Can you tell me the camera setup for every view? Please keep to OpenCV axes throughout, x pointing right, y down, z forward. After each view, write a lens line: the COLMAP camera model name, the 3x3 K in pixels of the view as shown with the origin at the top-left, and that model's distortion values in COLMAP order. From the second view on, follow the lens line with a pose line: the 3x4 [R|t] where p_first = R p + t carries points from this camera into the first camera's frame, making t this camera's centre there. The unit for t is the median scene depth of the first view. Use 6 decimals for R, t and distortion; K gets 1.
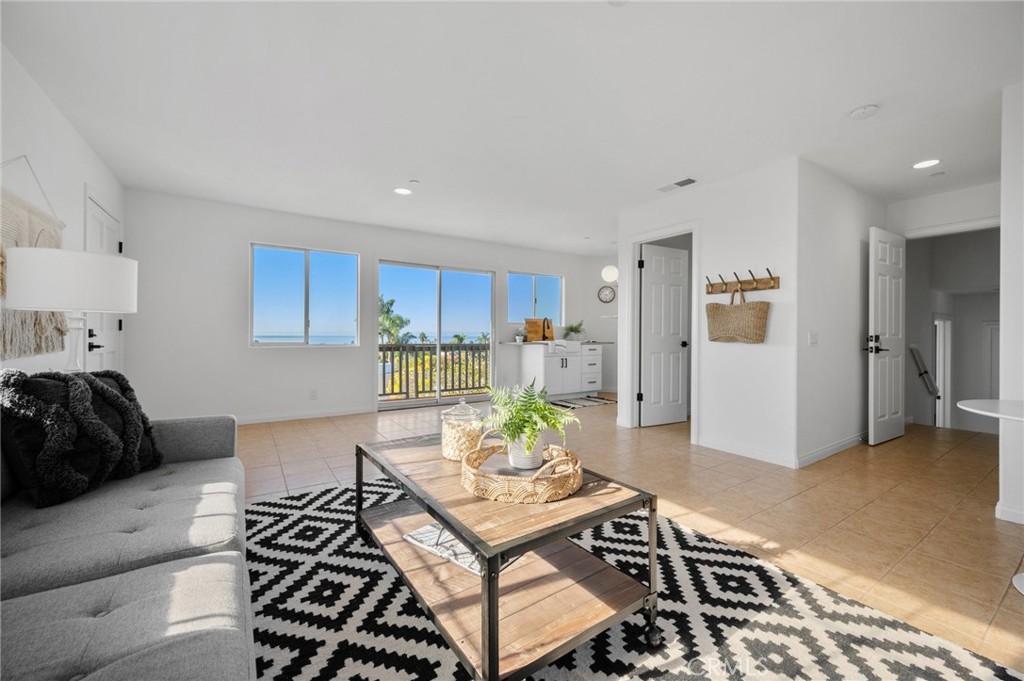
lens RADIAL K [[410.3, 0, 513.7], [0, 410.3, 333.1], [0, 0, 1]] dist [-0.000184, -0.000058]
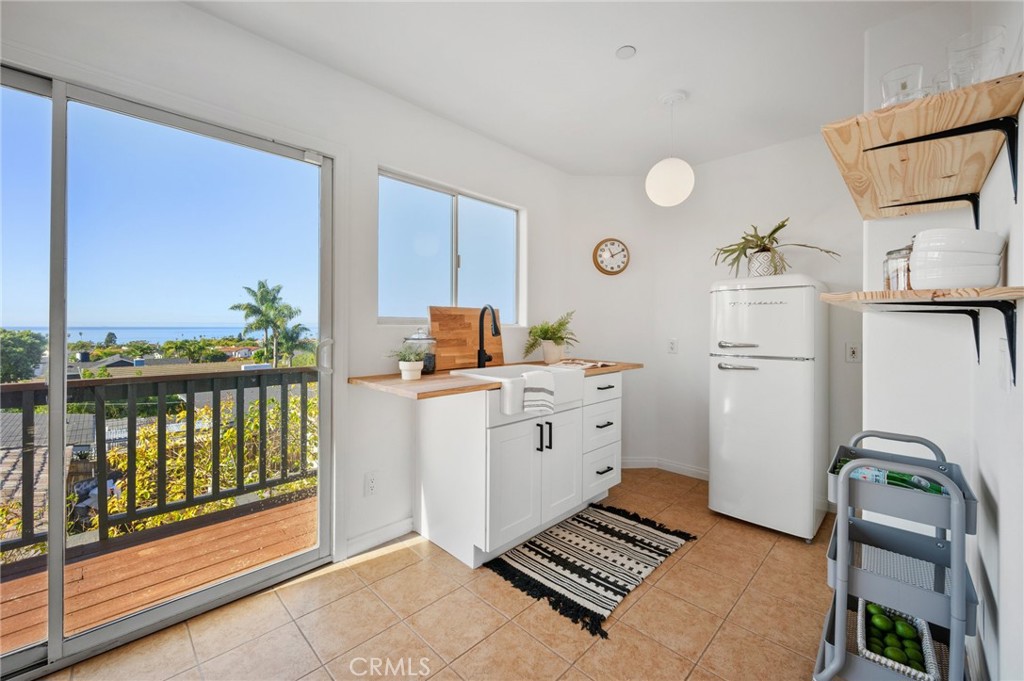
lens RADIAL K [[407.4, 0, 511.4], [0, 407.4, 325.8], [0, 0, 1]] dist [0.000917, 0.000050]
pose [[0.978060, -0.002792, 0.208303, 0.023880], [0.001615, 0.999982, 0.005819, -0.021257], [-0.208316, -0.005355, 0.978047, 0.650462]]
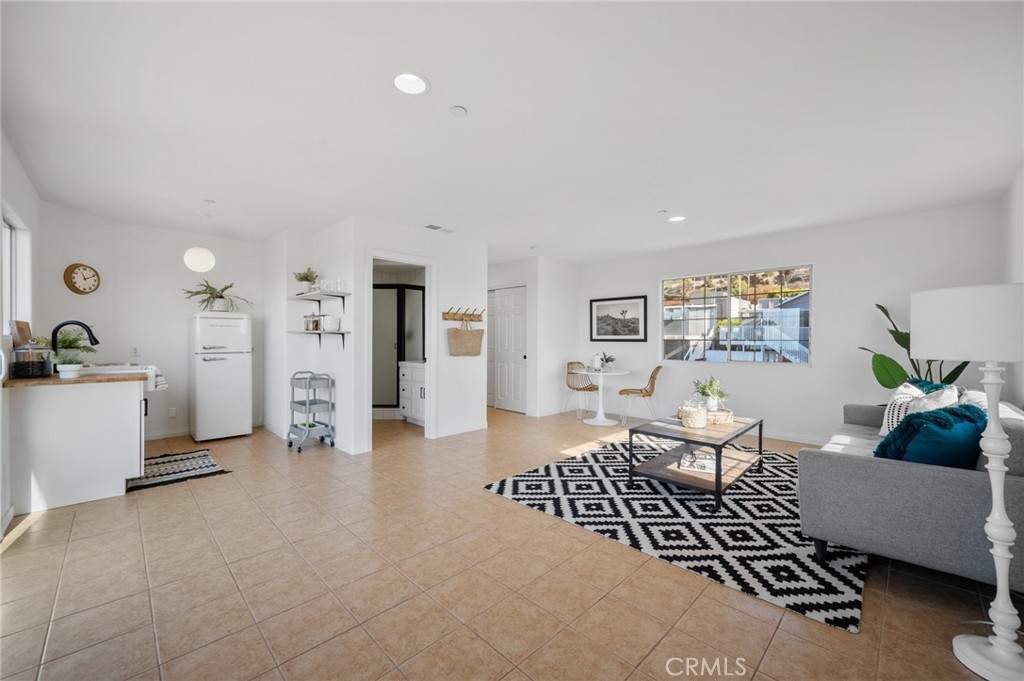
lens RADIAL K [[402.3, 0, 512.0], [0, 402.3, 340.5], [0, 0, 1]] dist [-0.001570, -0.000038]
pose [[-0.200873, -0.014880, 0.979504, -0.484431], [-0.012138, 0.999846, 0.012700, -0.027928], [-0.979542, -0.009338, -0.201023, 0.608738]]
